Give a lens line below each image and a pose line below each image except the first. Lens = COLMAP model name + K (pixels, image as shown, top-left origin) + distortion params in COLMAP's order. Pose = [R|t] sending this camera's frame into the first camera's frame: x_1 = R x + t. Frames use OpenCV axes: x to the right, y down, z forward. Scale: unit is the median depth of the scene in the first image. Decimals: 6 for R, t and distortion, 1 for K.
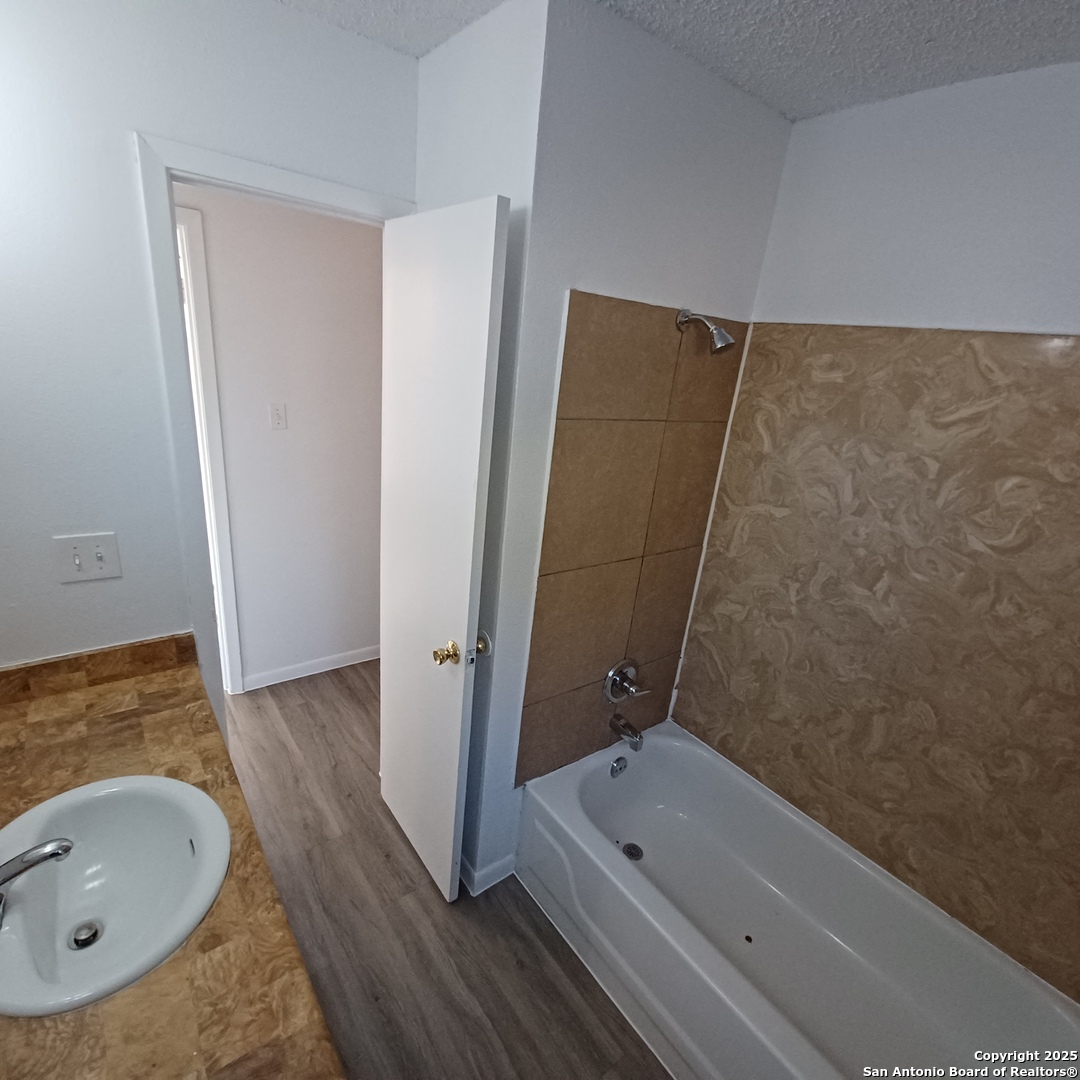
lens RADIAL K [[567.1, 0, 531.0], [0, 567.1, 555.9], [0, 0, 1]] dist [0.012185, -0.012943]
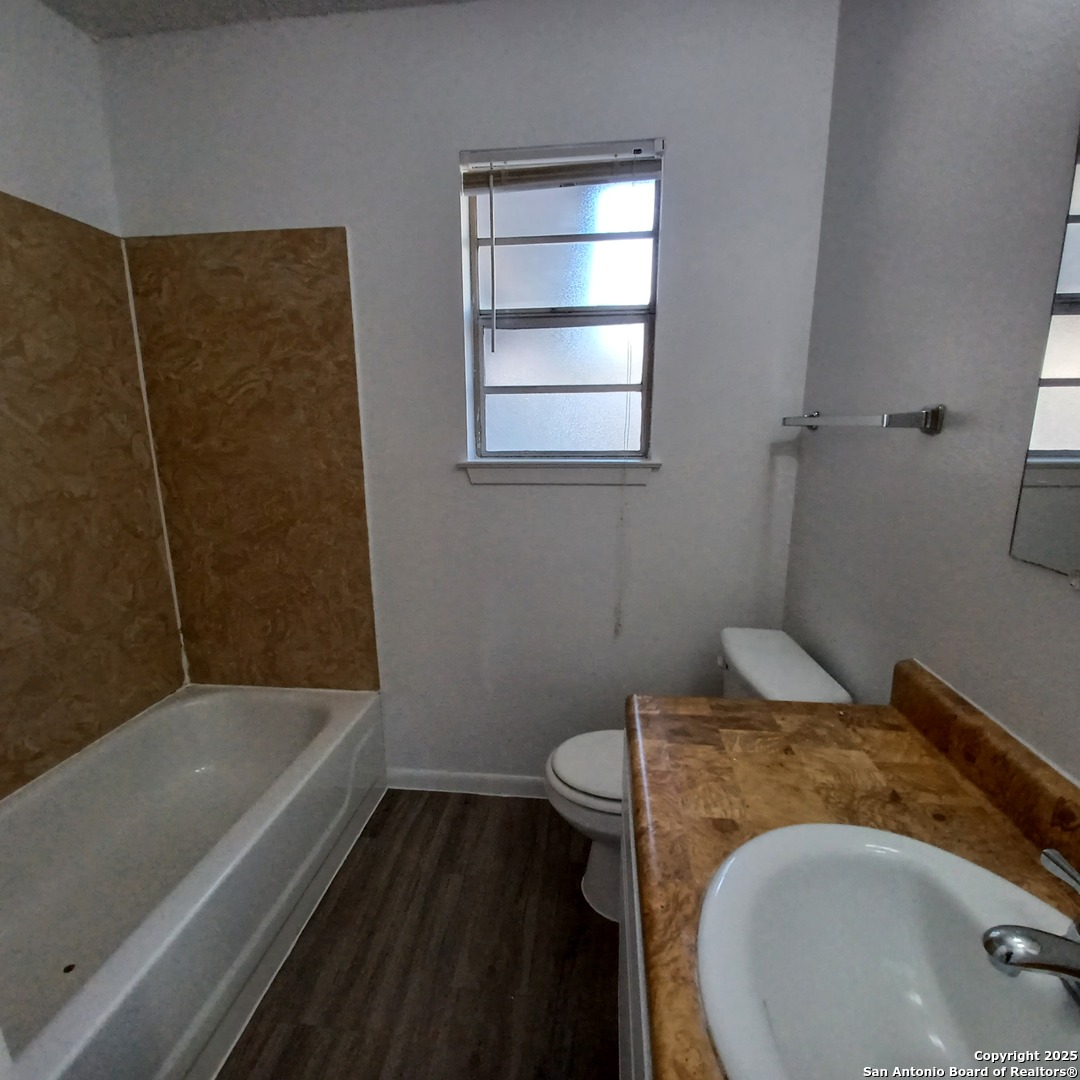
lens RADIAL K [[567.1, 0, 531.0], [0, 567.1, 555.9], [0, 0, 1]] dist [0.012185, -0.012943]
pose [[-0.717932, -0.251547, 0.649075, -0.674608], [0.179057, 0.834320, 0.521391, -0.104416], [-0.672690, 0.490545, -0.553943, 1.228313]]
